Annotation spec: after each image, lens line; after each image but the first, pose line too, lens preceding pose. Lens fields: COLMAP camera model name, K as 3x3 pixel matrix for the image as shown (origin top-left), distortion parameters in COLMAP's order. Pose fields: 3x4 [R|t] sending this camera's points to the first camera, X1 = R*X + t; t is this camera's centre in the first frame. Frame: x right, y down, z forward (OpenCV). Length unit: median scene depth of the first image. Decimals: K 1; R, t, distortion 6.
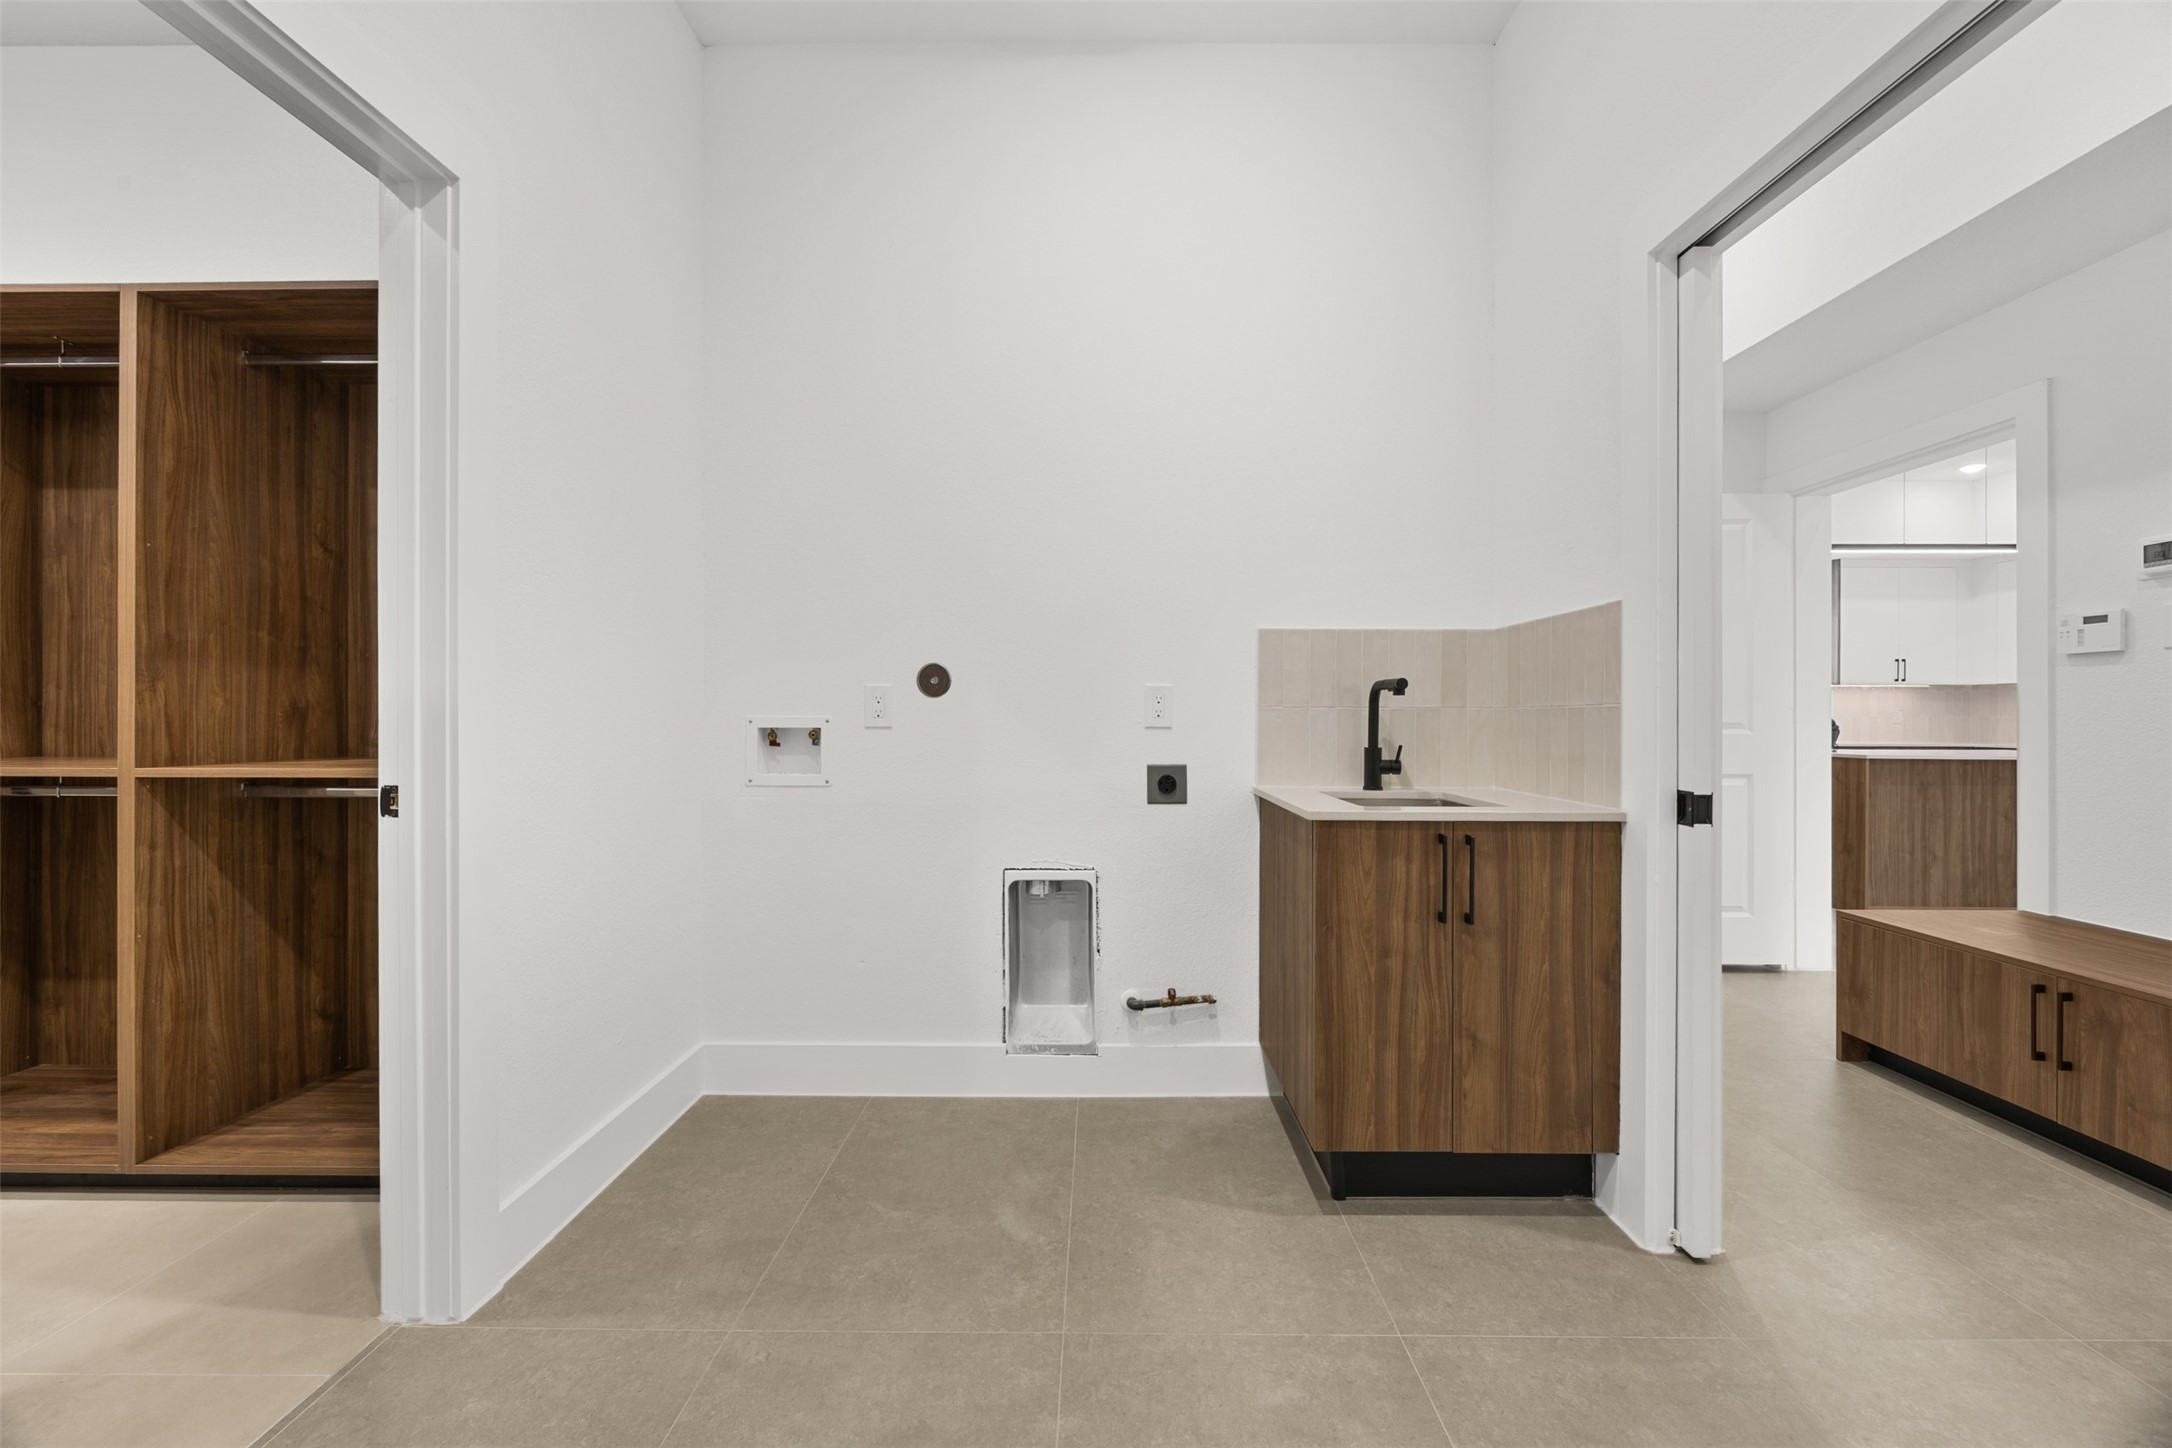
lens RADIAL K [[835.0, 0, 1085.0], [0, 835.0, 714.5], [0, 0, 1]] dist [-0.001102, -0.000476]
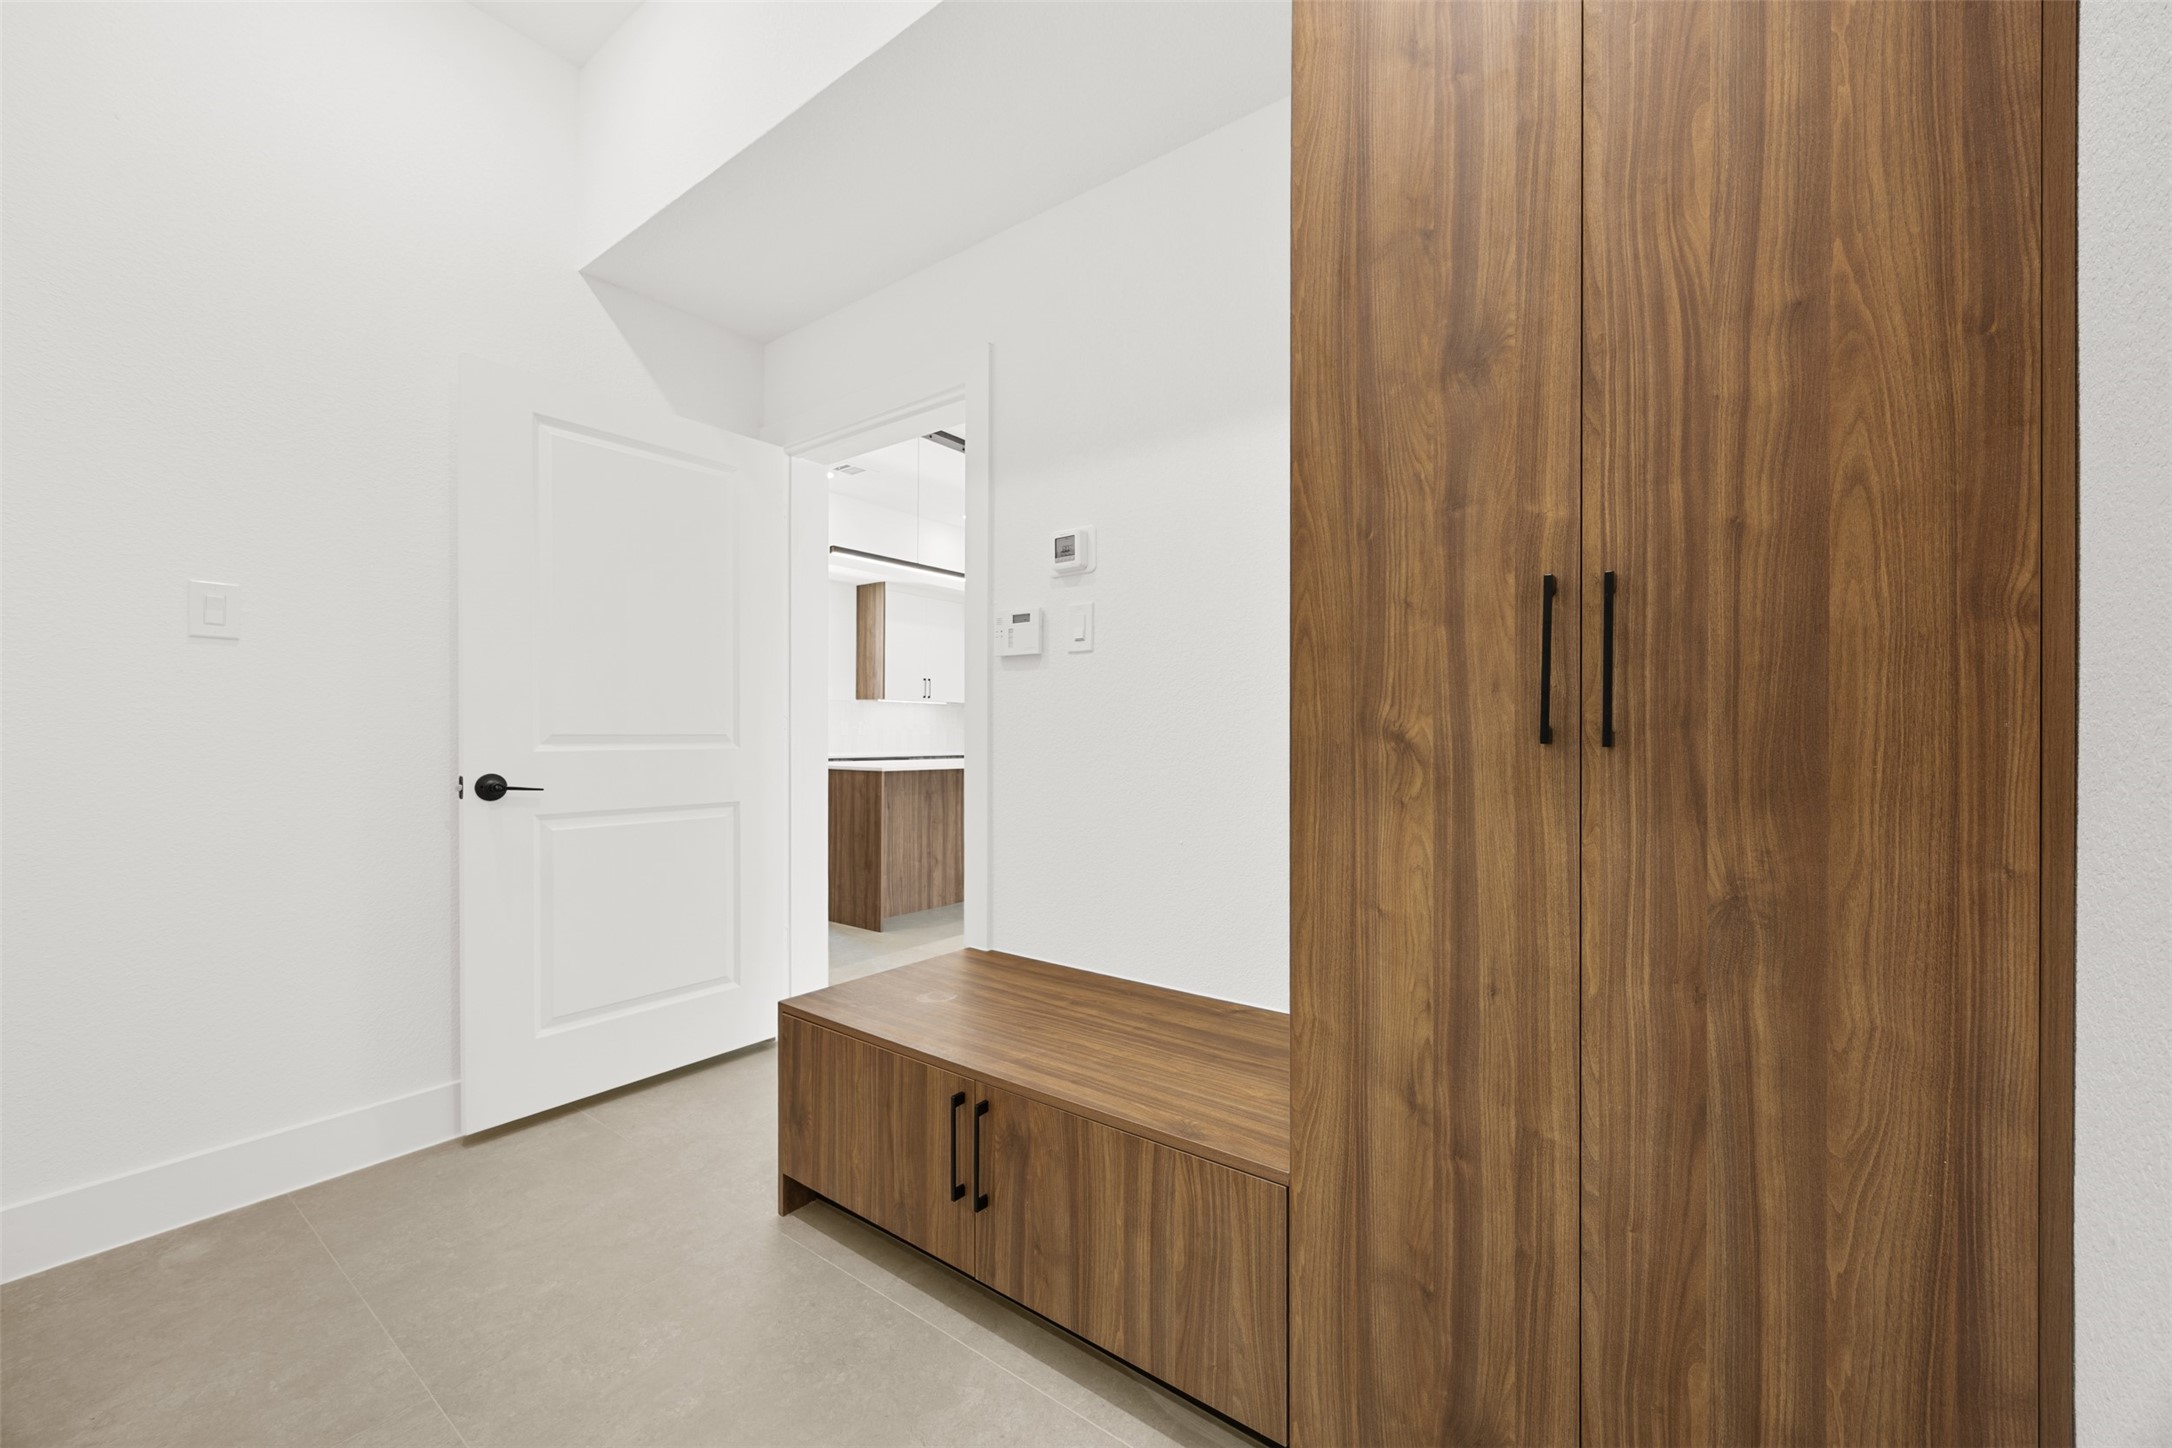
lens RADIAL K [[835.0, 0, 1094.7], [0, 835.0, 724.5], [0, 0, 1]] dist [-0.001102, -0.000476]
pose [[0.588513, 0.007255, 0.808455, 0.540791], [-0.003825, 0.999974, -0.006189, 0.005831], [-0.808479, 0.000550, 0.588525, 0.412073]]
